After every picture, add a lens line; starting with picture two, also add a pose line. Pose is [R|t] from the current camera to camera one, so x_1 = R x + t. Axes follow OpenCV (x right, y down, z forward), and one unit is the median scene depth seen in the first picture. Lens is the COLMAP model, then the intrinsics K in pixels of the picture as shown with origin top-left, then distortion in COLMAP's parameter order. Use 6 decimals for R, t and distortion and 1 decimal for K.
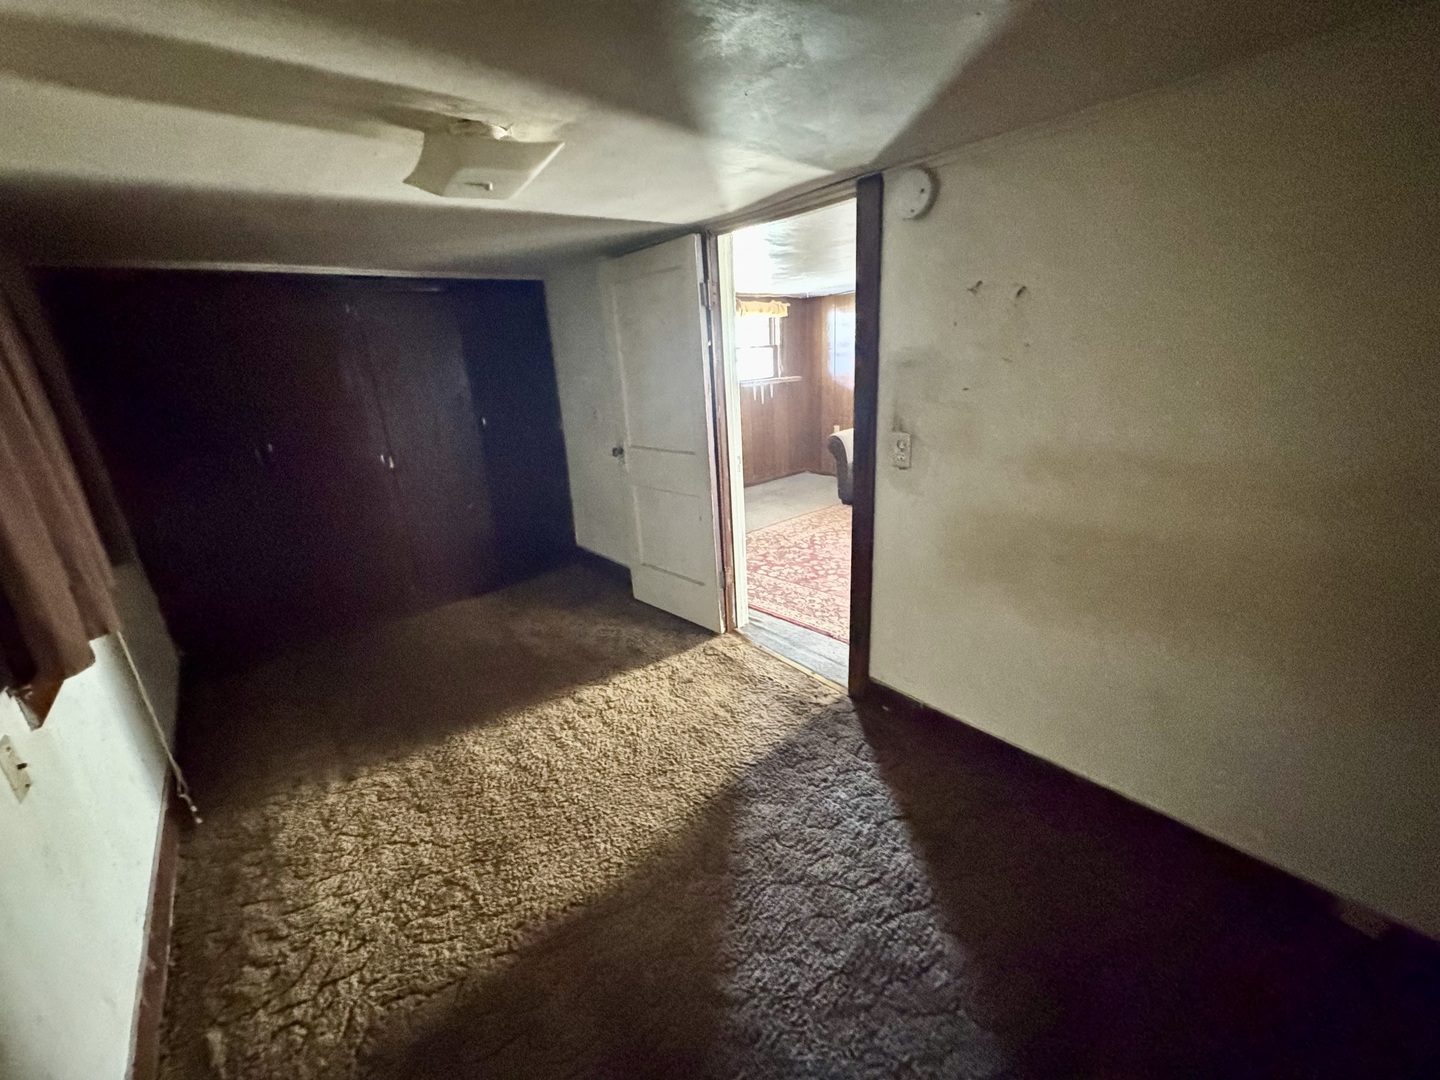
lens RADIAL K [[569.6, 0, 720.0], [0, 569.6, 540.0], [0, 0, 1]] dist [-0.000158, -0.000010]
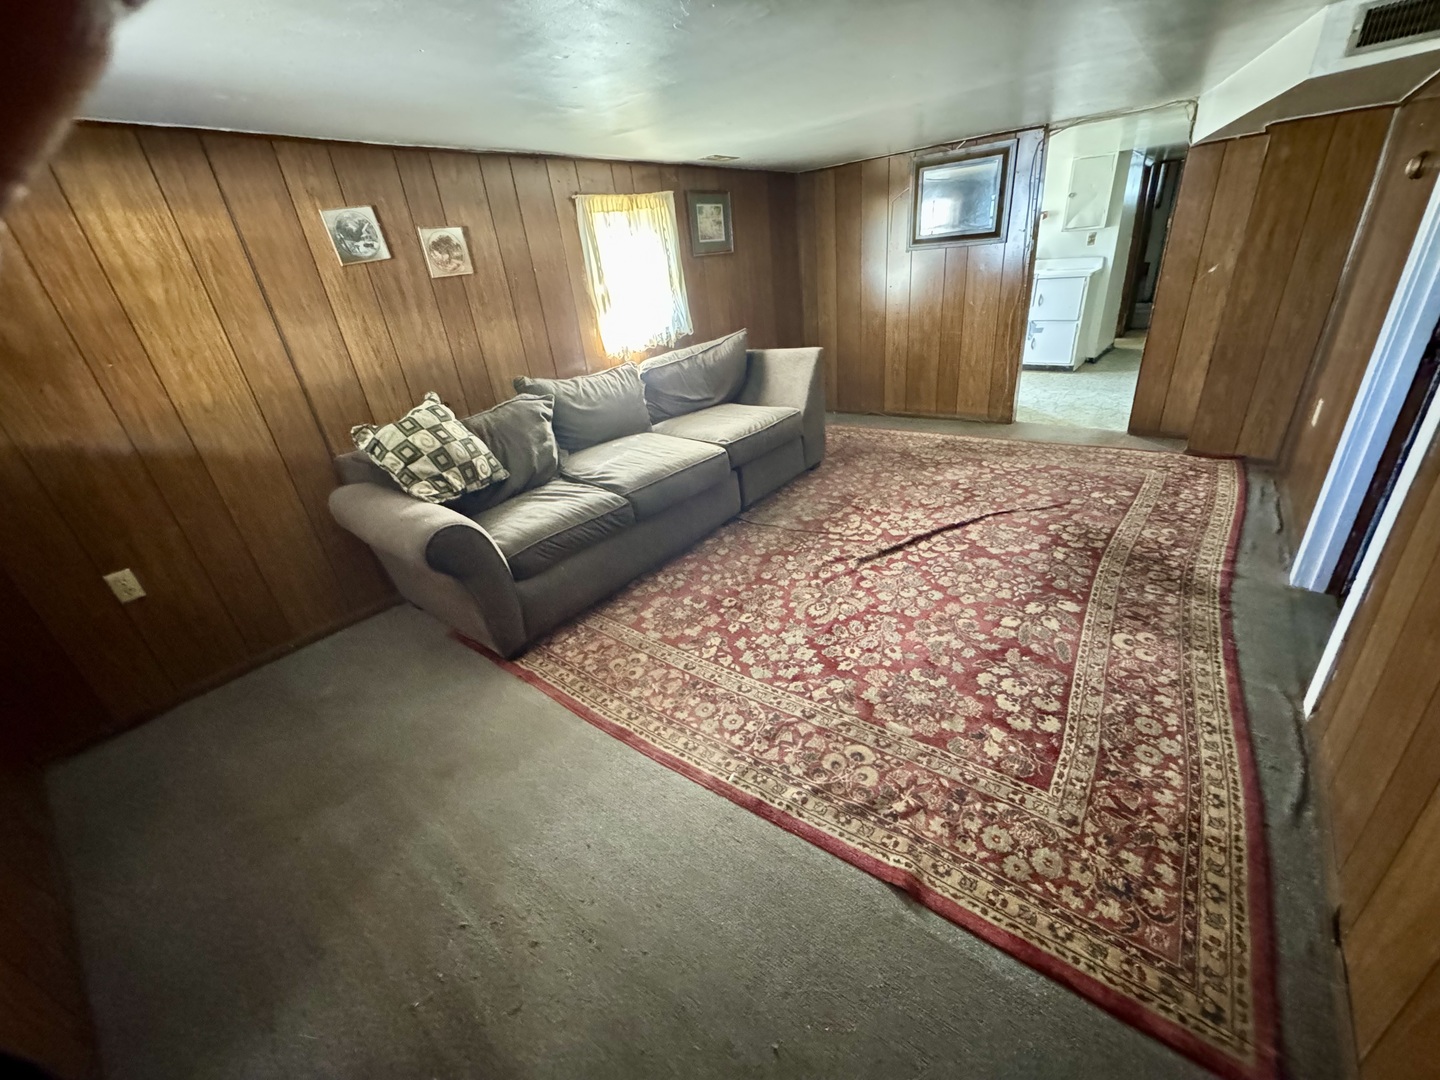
lens RADIAL K [[569.6, 0, 720.0], [0, 569.6, 540.0], [0, 0, 1]] dist [-0.000158, -0.000010]
pose [[-0.182811, -0.363418, 0.913514, -0.219509], [0.401303, 0.820659, 0.406786, -0.323960], [-0.897517, 0.440961, -0.004185, 1.069320]]
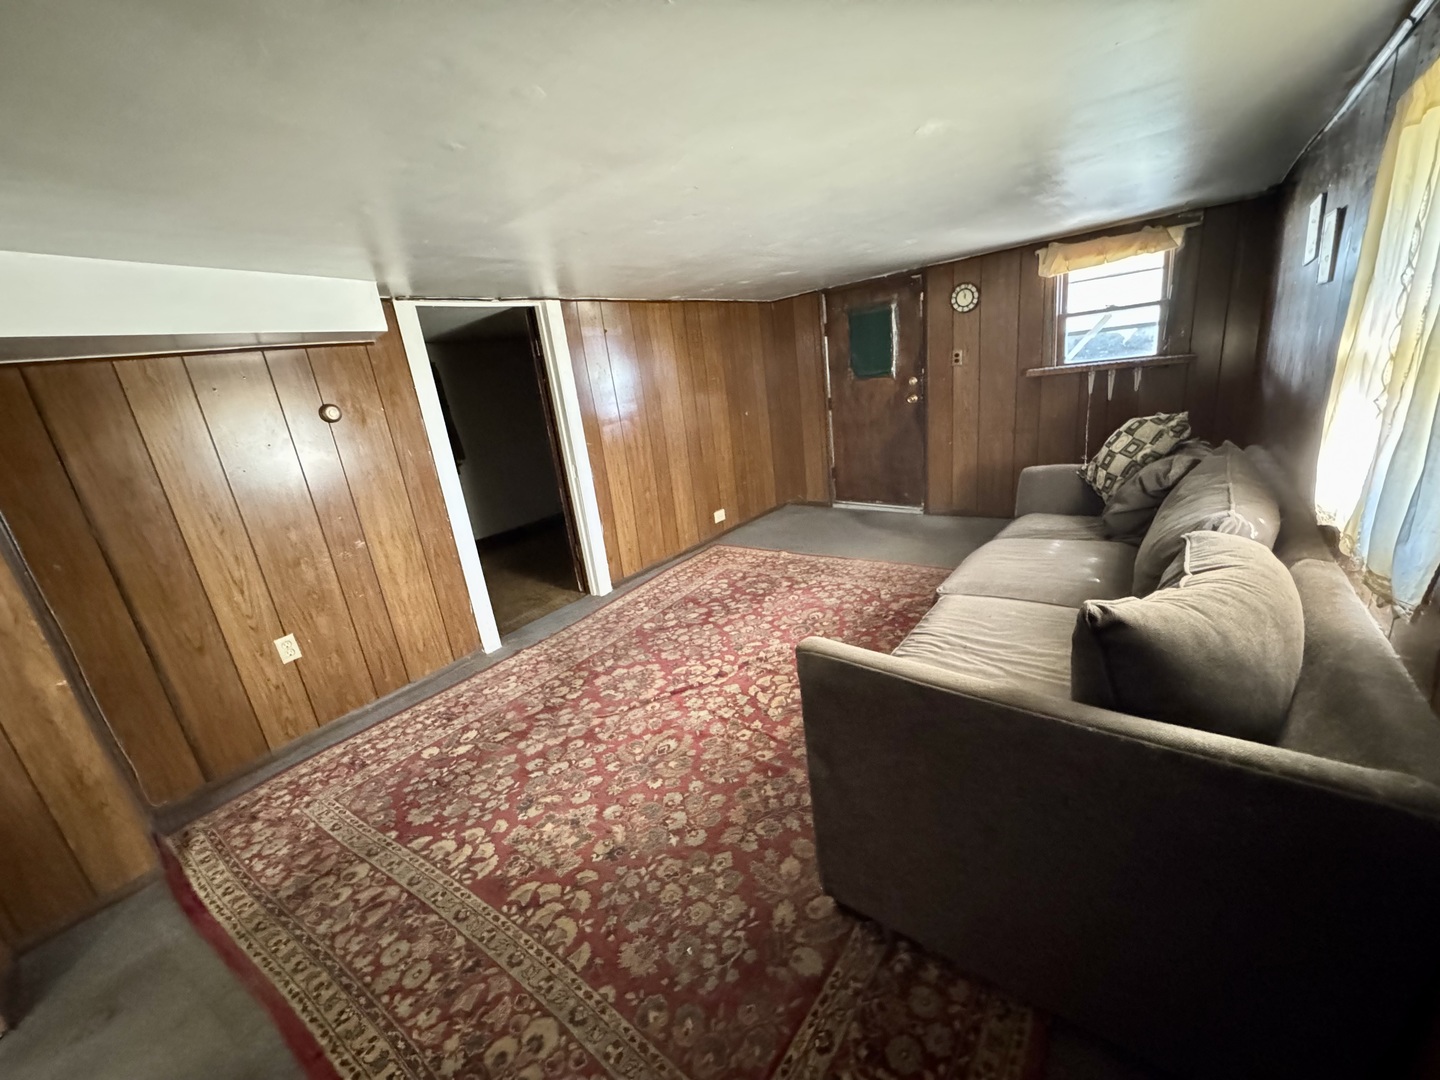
lens RADIAL K [[569.6, 0, 720.0], [0, 569.6, 540.0], [0, 0, 1]] dist [-0.000158, -0.000010]
pose [[0.223921, 0.312684, -0.923086, 0.918305], [-0.193471, 0.942548, 0.272344, -0.273396], [0.955211, 0.117607, 0.271551, 0.661398]]
